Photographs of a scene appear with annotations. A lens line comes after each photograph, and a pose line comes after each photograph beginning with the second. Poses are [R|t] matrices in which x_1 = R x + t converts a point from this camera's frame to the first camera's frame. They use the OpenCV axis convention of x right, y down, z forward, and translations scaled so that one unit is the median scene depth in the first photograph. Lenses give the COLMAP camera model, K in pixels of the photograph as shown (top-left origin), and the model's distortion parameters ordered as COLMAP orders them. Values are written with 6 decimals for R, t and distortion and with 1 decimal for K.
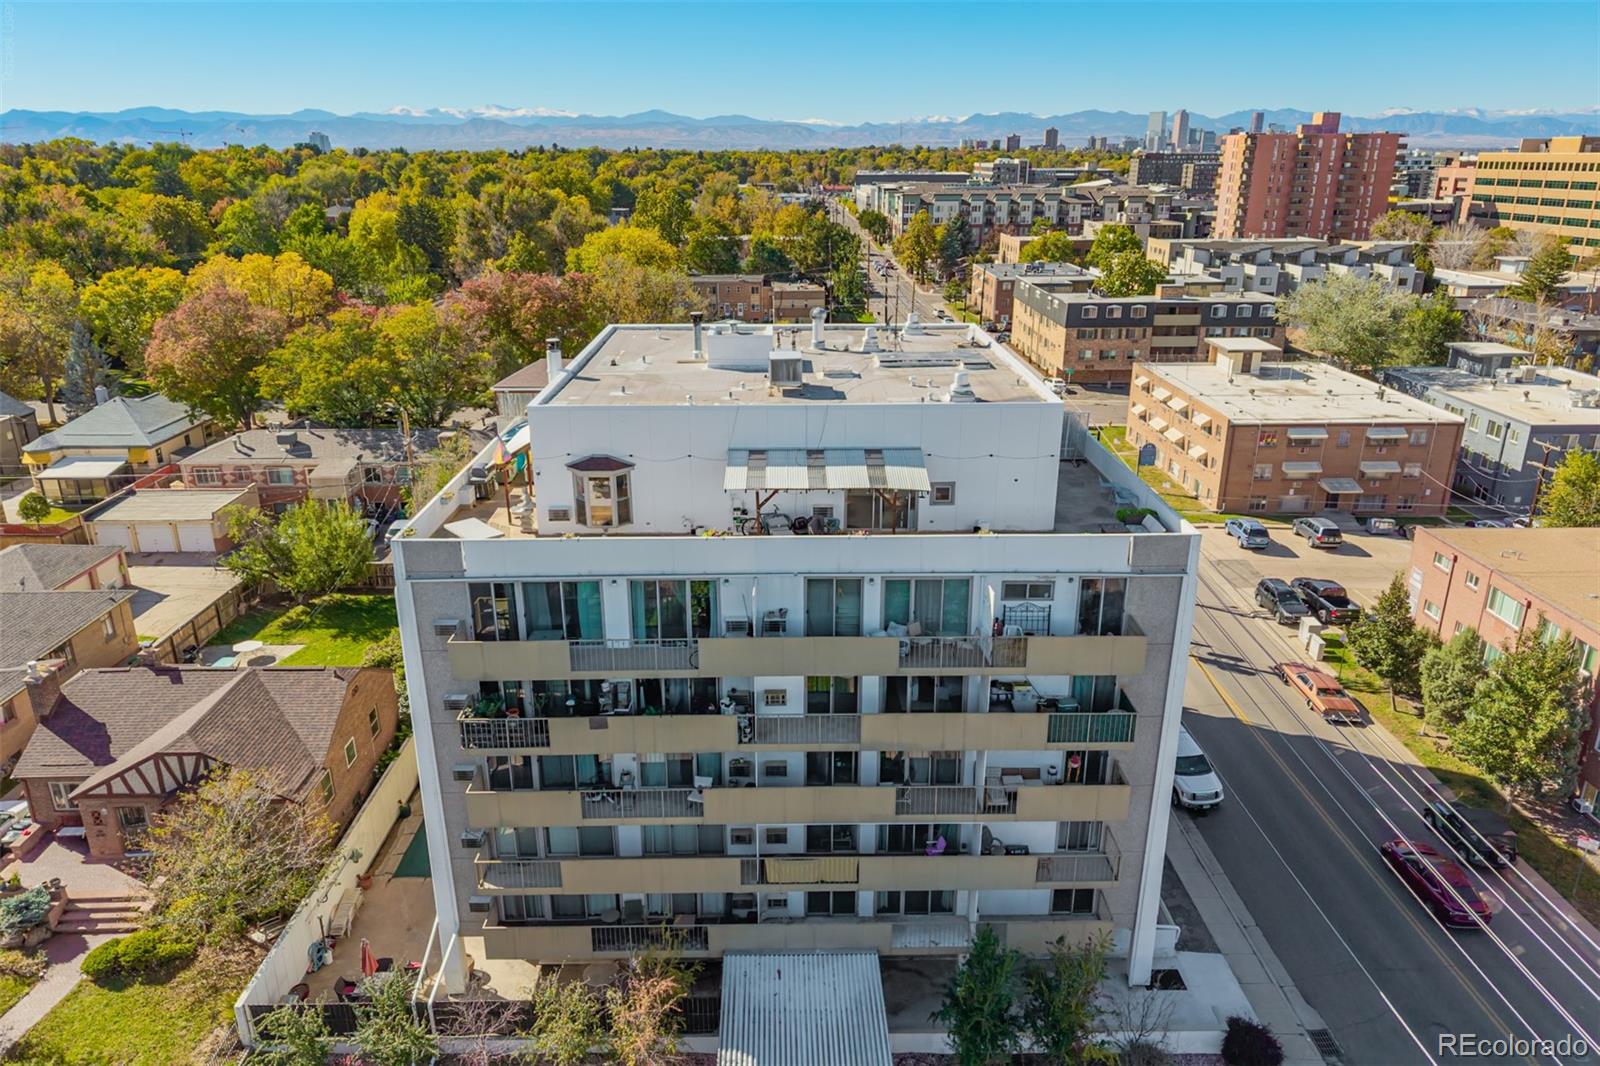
lens RADIAL K [[1066.8, 0, 796.2], [0, 1066.8, 533.1], [0, 0, 1]] dist [0.031620, -0.031725]
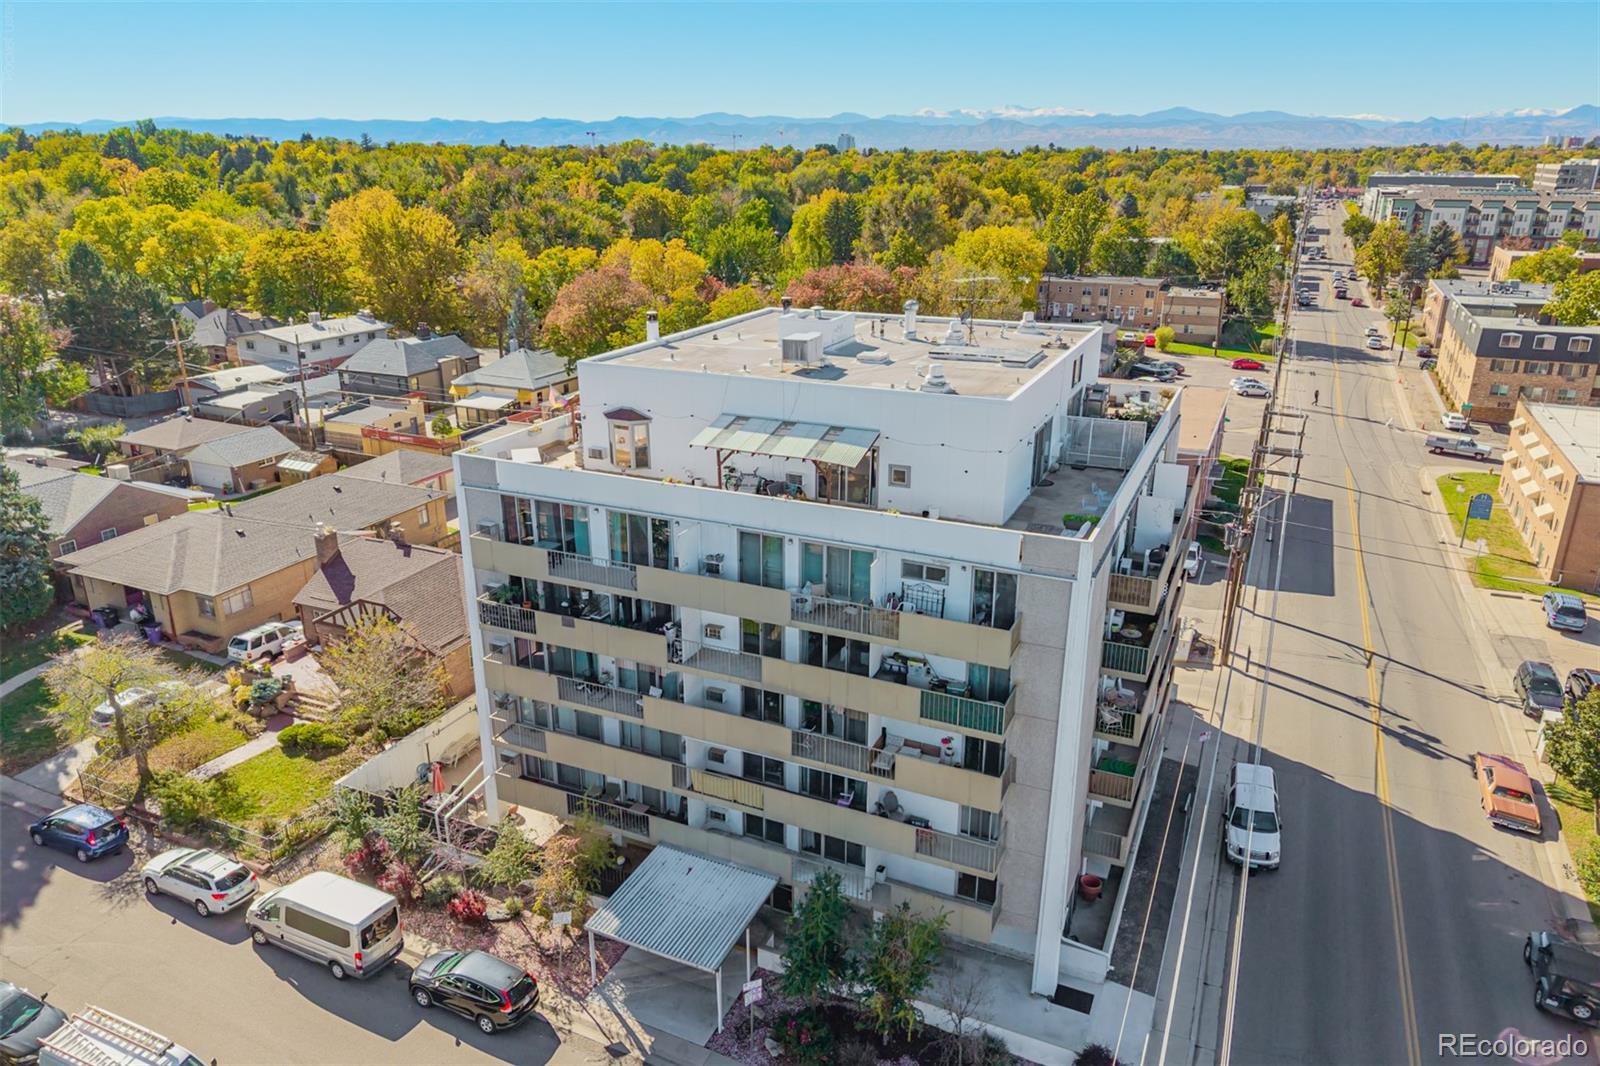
lens RADIAL K [[1066.8, 0, 795.4], [0, 1066.8, 529.7], [0, 0, 1]] dist [0.031620, -0.031725]
pose [[0.903712, 0.144372, -0.403065, 0.437542], [-0.145313, 0.988977, 0.028431, 0.001057], [0.402727, 0.032877, 0.914729, -0.013350]]
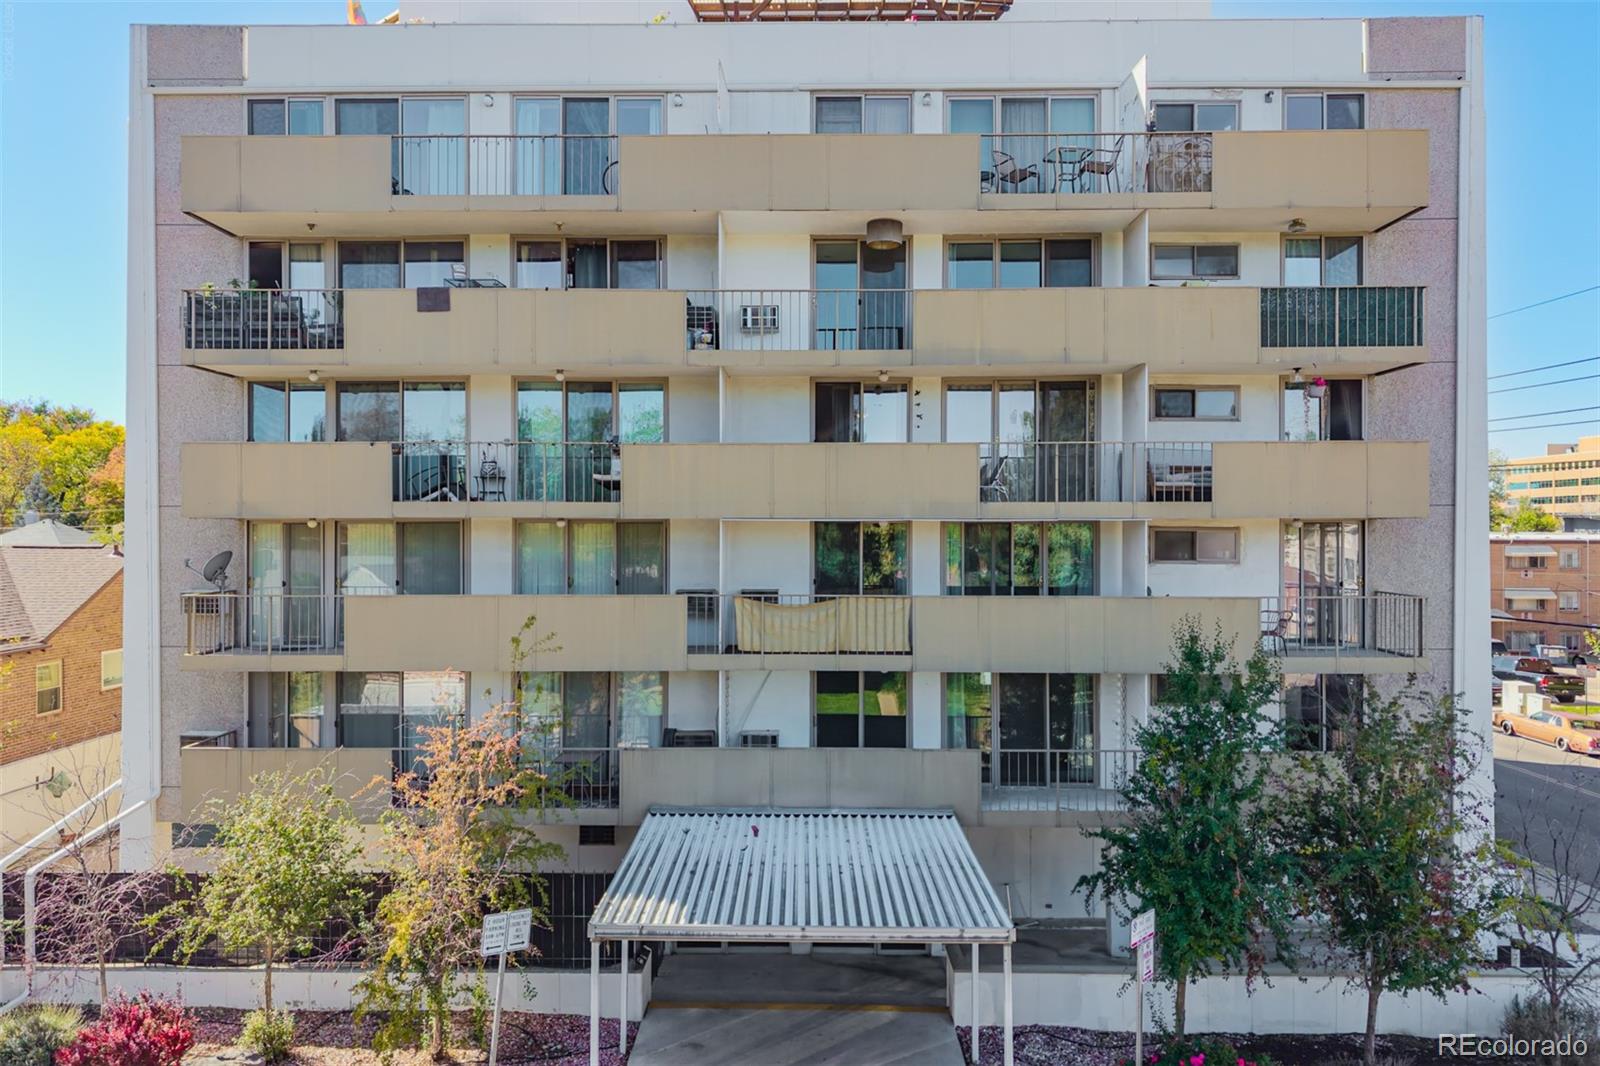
lens RADIAL K [[1066.8, 0, 792.9], [0, 1066.8, 532.2], [0, 0, 1]] dist [0.031620, -0.031725]
pose [[0.999539, 0.002731, -0.030231, 0.013834], [-0.012678, 0.942467, -0.334058, 0.394570], [0.027579, 0.334288, 0.942067, 0.438237]]
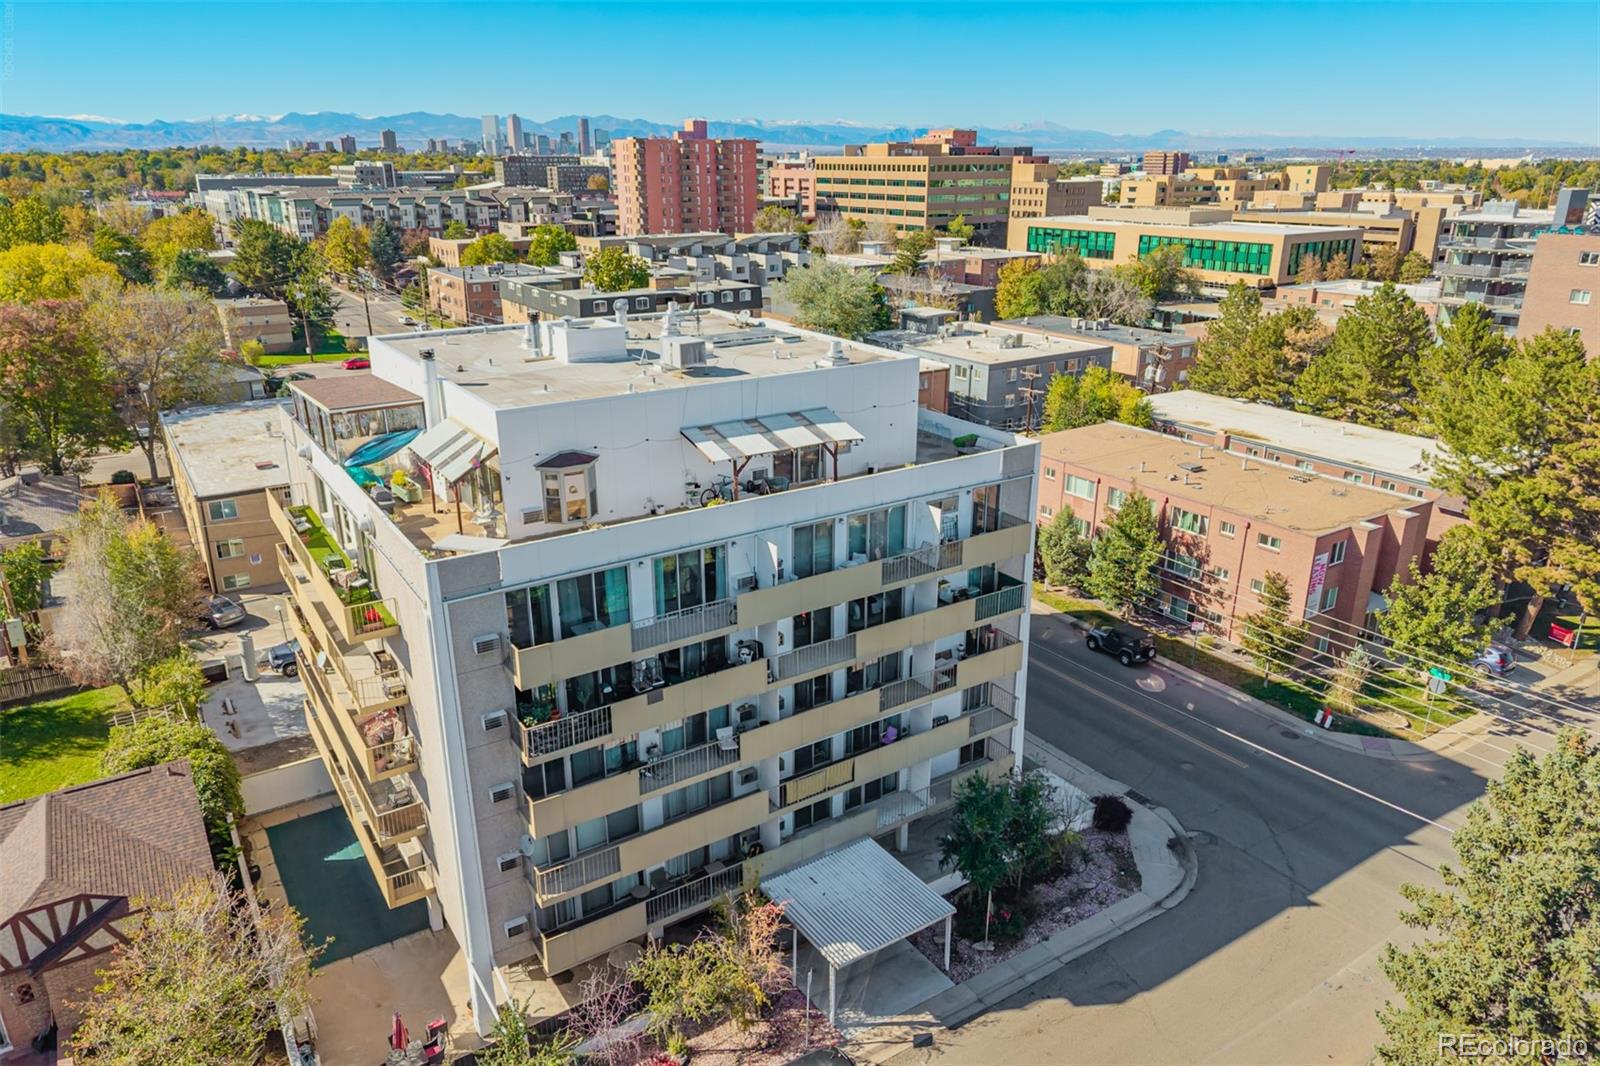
lens RADIAL K [[1066.8, 0, 796.7], [0, 1066.8, 530.4], [0, 0, 1]] dist [0.031620, -0.031725]
pose [[0.843317, -0.178118, 0.507041, -0.474059], [0.180510, 0.982546, 0.044930, -0.004848], [-0.506194, 0.053636, 0.860750, 0.013138]]
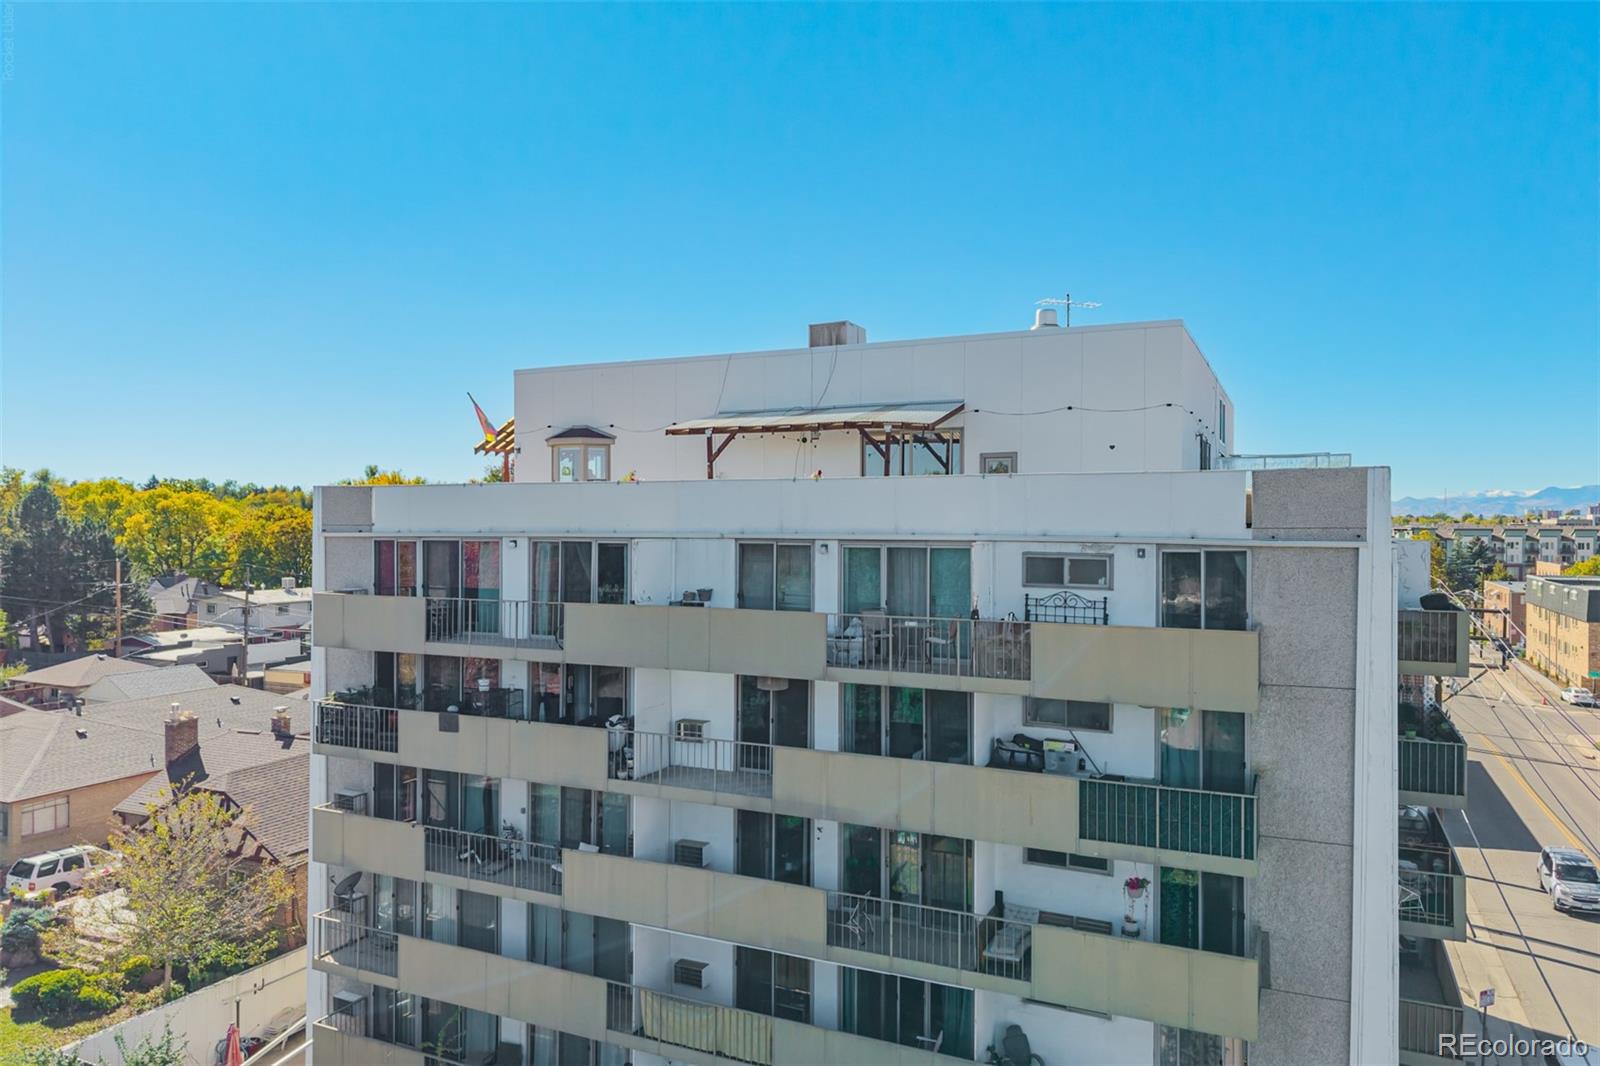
lens RADIAL K [[1066.8, 0, 798.7], [0, 1066.8, 529.8], [0, 0, 1]] dist [0.031620, -0.031725]
pose [[0.898782, 0.007057, -0.438339, 0.288935], [-0.151667, 0.943134, -0.295796, 0.196870], [0.411325, 0.332338, 0.848742, 0.362780]]
